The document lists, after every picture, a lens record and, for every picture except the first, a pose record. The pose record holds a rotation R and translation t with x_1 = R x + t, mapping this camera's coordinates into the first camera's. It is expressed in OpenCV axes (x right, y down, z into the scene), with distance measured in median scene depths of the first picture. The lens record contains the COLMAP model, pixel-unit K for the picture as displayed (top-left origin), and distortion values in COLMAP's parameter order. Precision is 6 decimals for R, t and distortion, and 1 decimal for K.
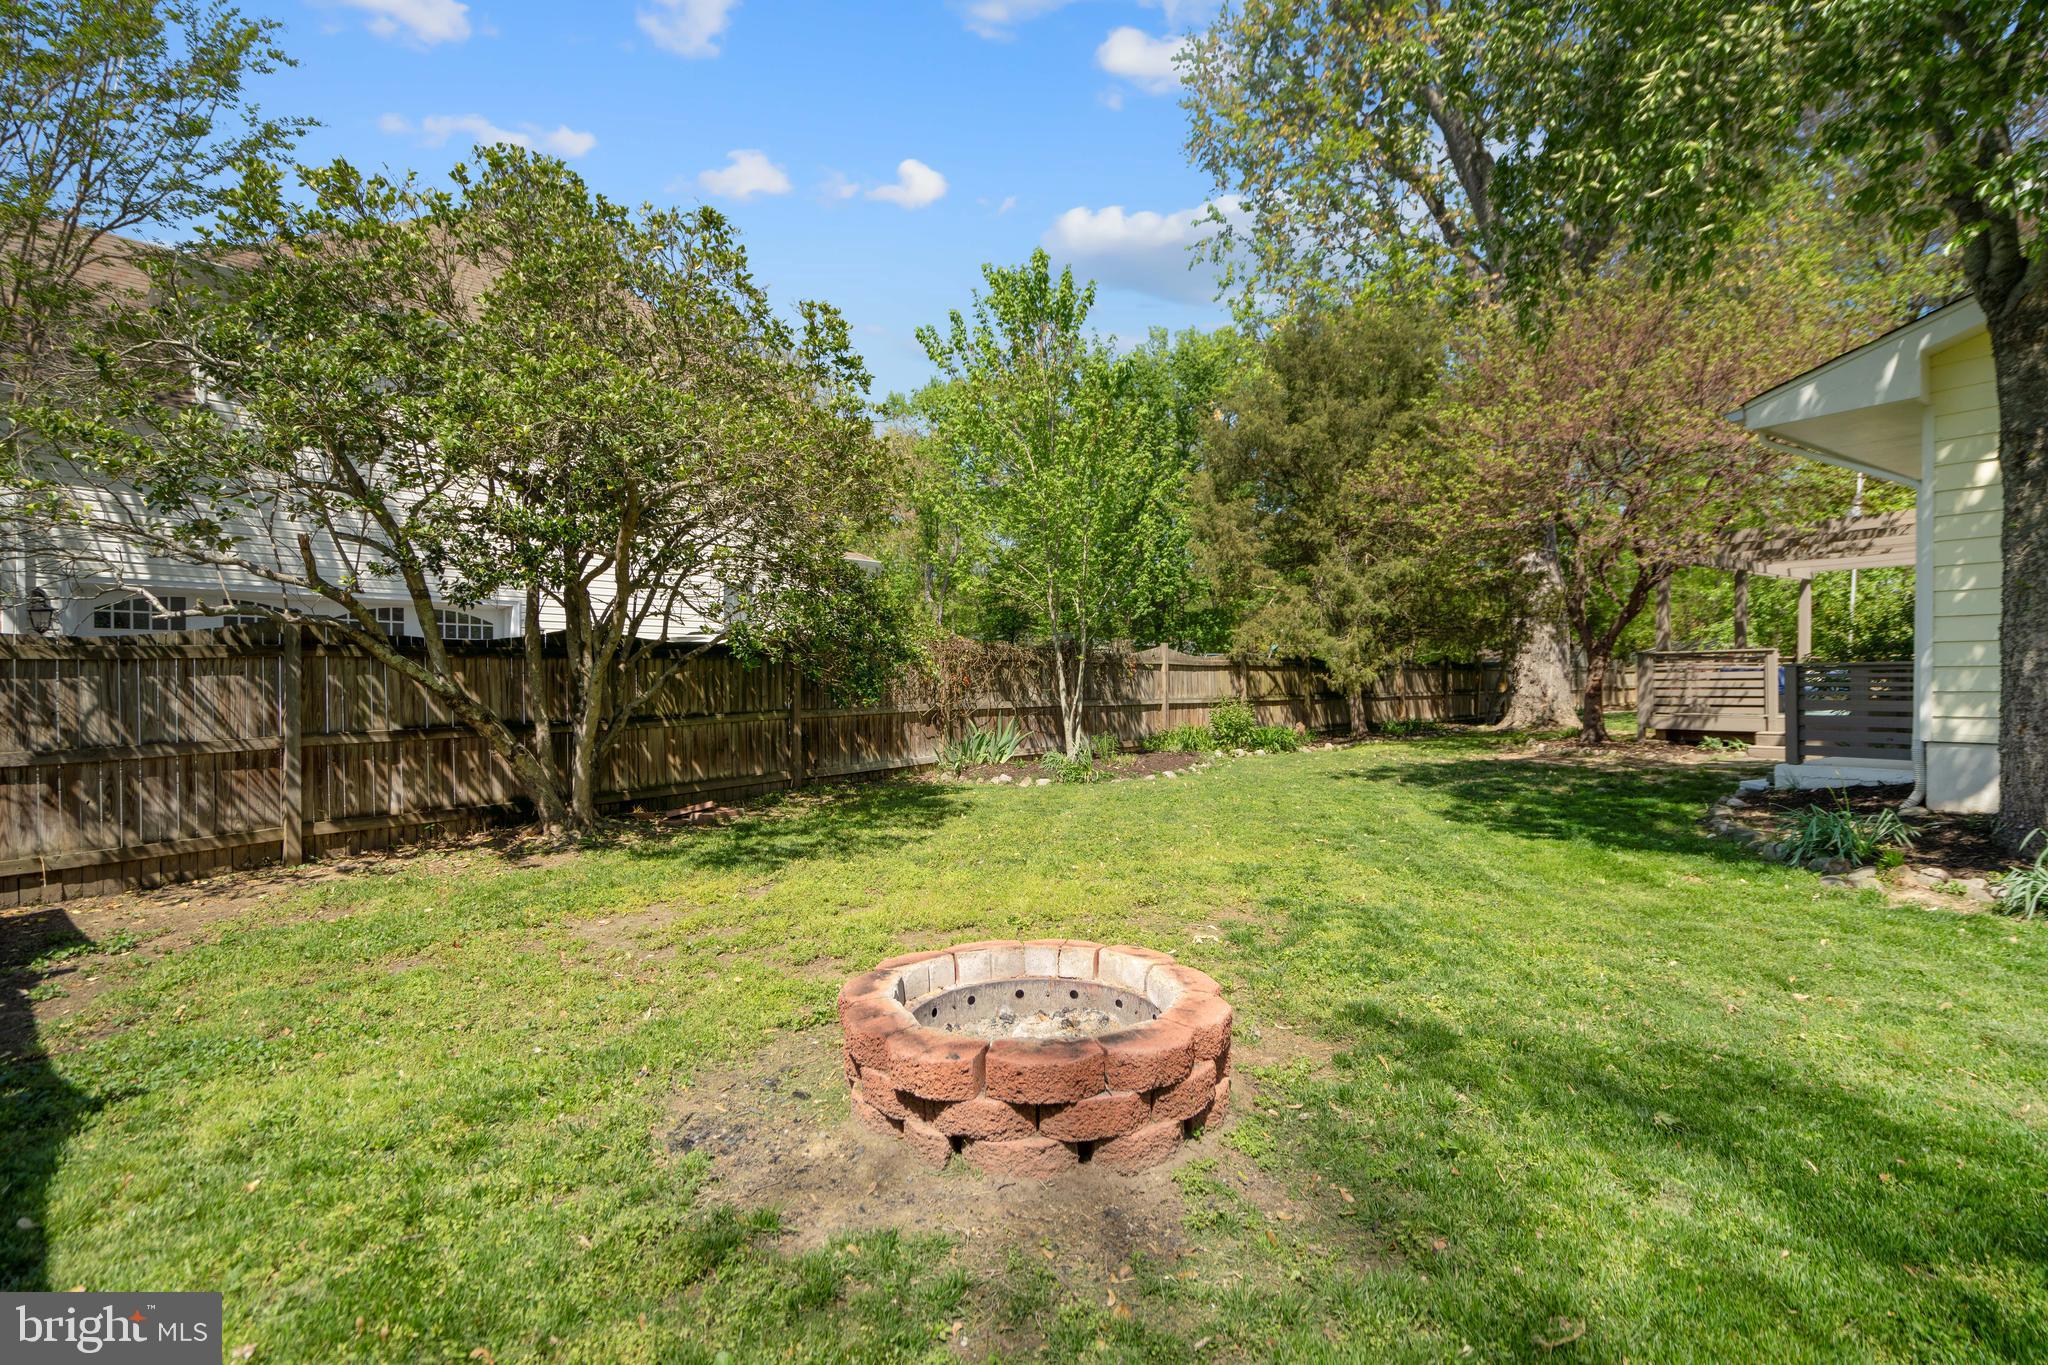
lens RADIAL K [[933.7, 0, 1022.3], [0, 933.7, 685.4], [0, 0, 1]] dist [0.003622, 0.002247]
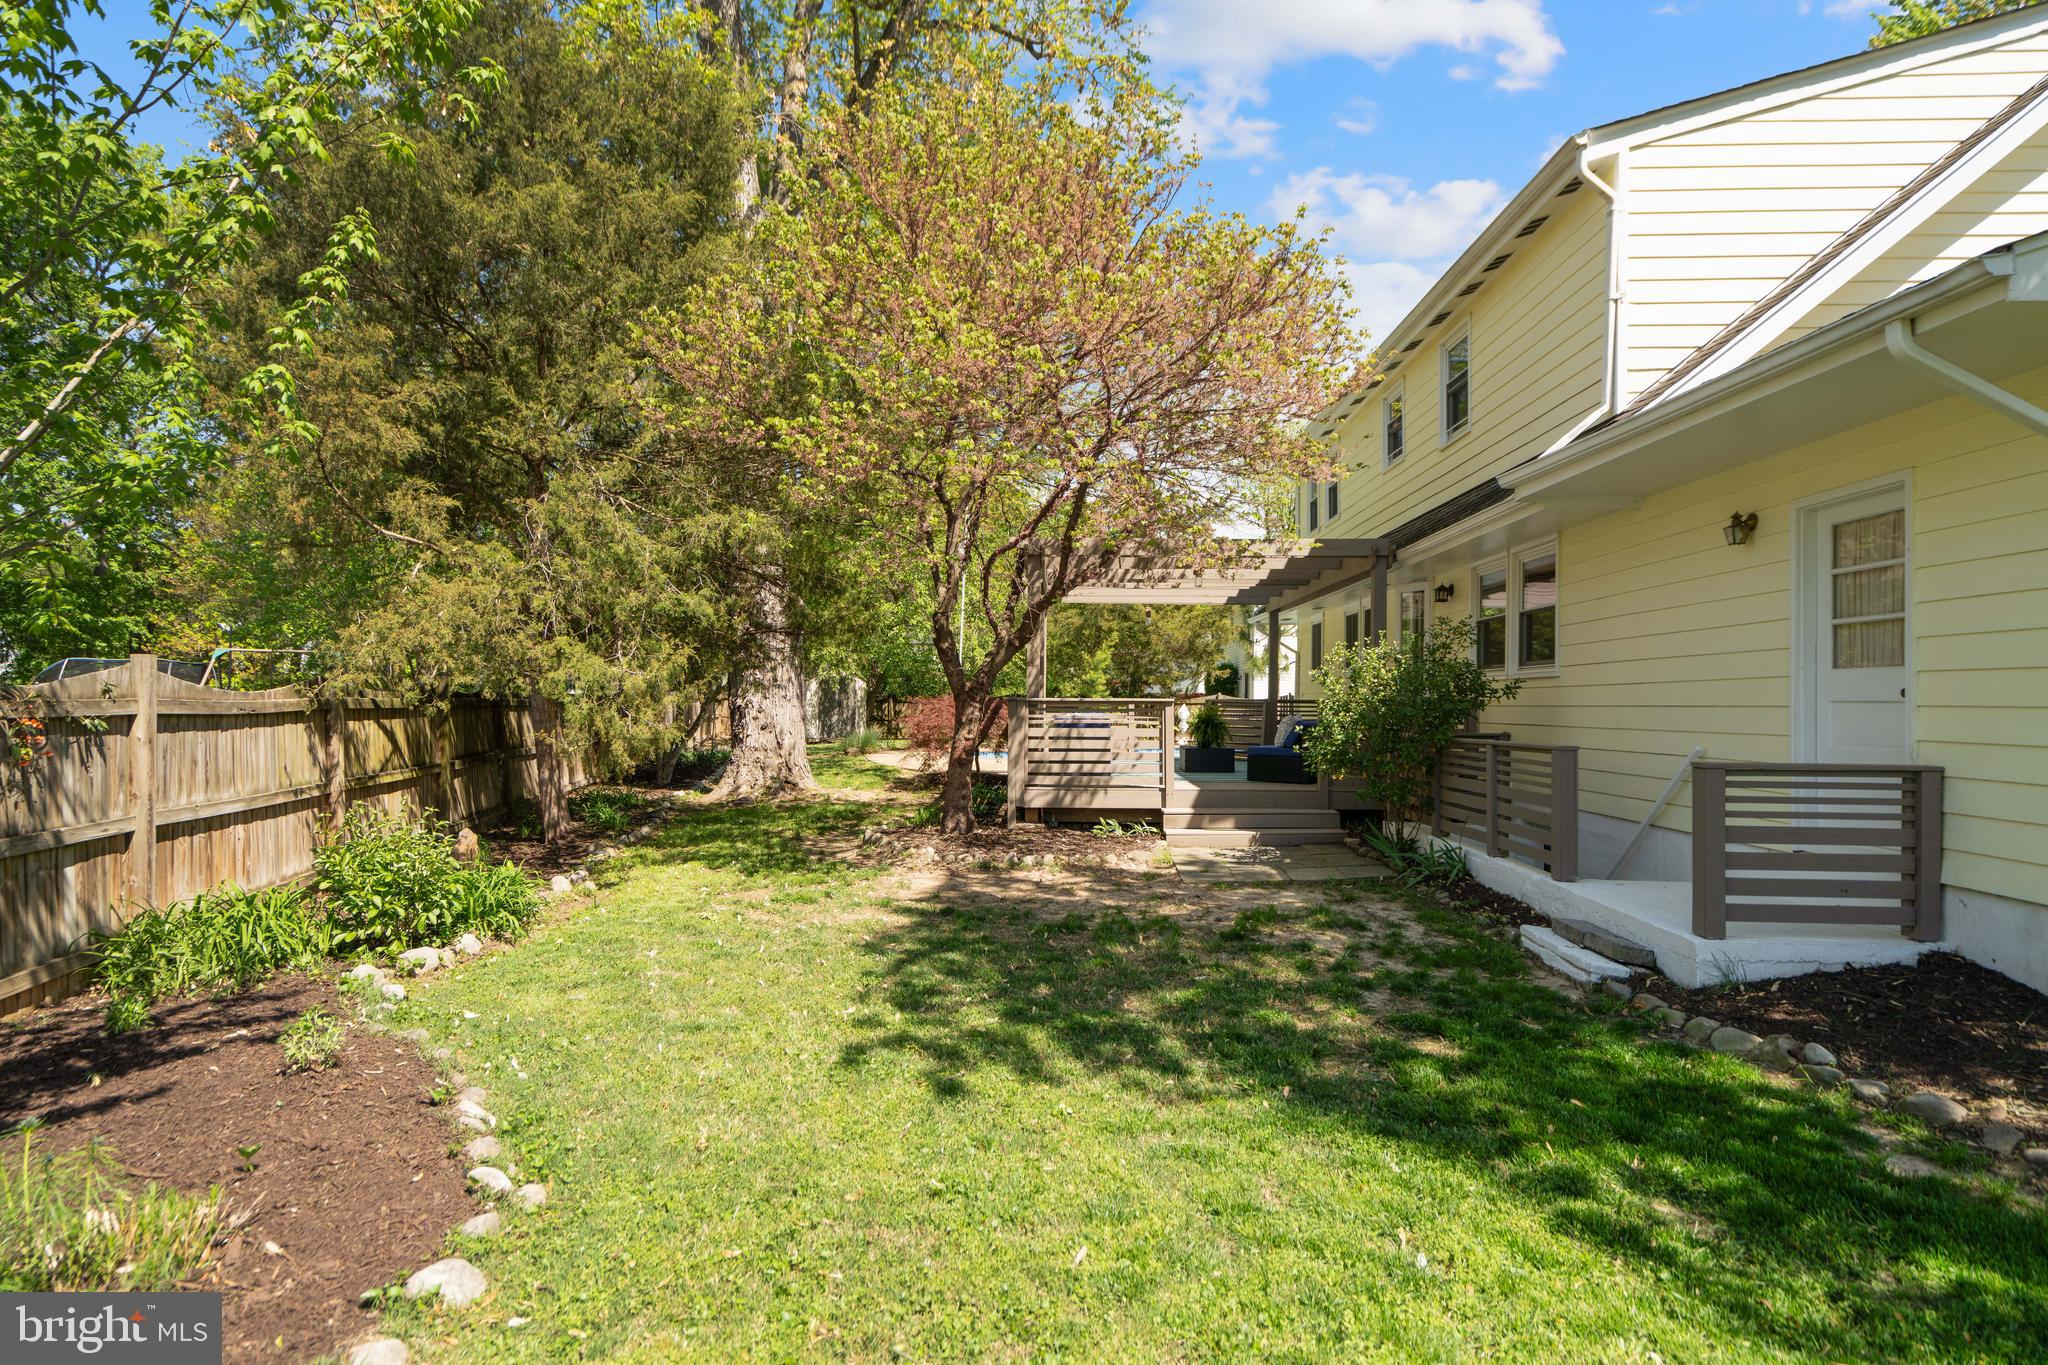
lens RADIAL K [[1059.9, 0, 1015.7], [0, 1059.9, 693.9], [0, 0, 1]] dist [0.003589, 0.000053]
pose [[0.577647, 0.010933, 0.816214, 0.017779], [-0.006799, 0.999940, -0.008582, -0.029047], [-0.816259, -0.000592, 0.577686, 0.501678]]
